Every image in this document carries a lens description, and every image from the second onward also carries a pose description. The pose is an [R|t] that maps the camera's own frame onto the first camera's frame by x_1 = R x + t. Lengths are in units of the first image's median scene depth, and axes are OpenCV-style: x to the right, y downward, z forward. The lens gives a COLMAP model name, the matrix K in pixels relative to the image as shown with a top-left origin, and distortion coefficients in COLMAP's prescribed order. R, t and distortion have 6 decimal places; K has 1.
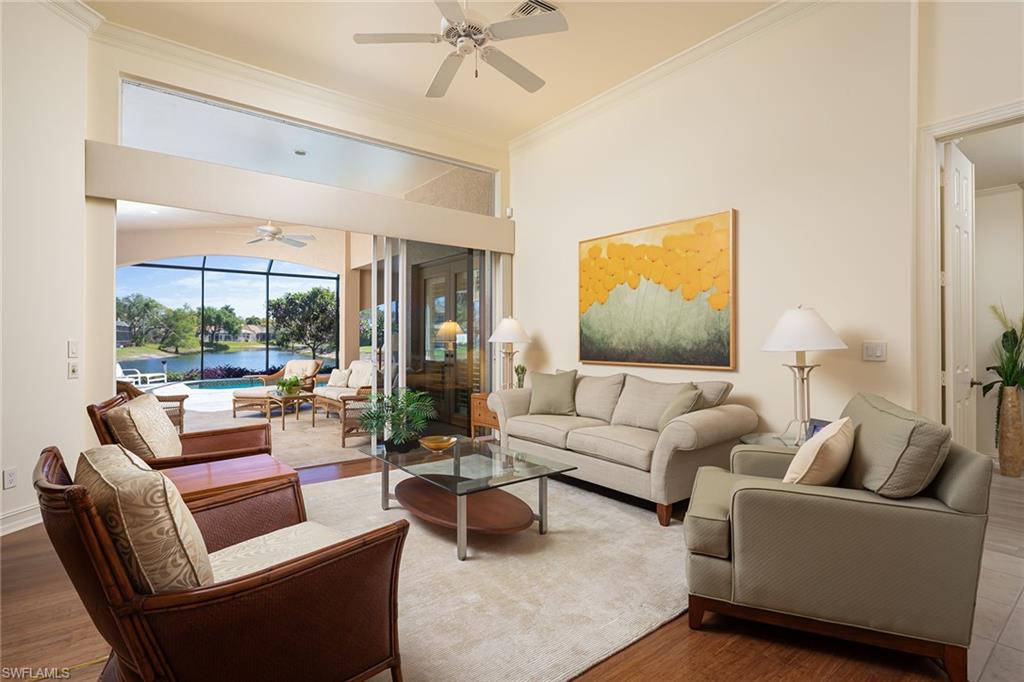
lens RADIAL K [[497.5, 0, 510.9], [0, 497.5, 338.3], [0, 0, 1]] dist [0.008430, 0.000081]
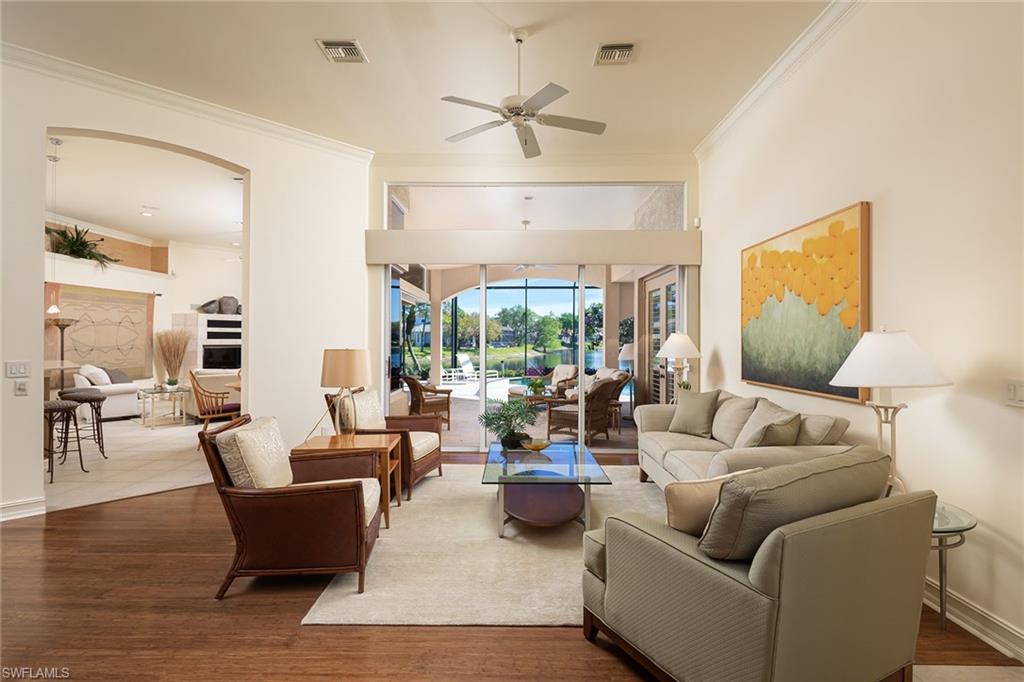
lens RADIAL K [[497.5, 0, 510.9], [0, 497.5, 338.3], [0, 0, 1]] dist [0.008430, 0.000081]
pose [[0.783835, -0.000883, -0.620969, 0.395475], [-0.000781, 0.999997, -0.002408, -0.030481], [0.620969, 0.002372, 0.783831, 0.017652]]
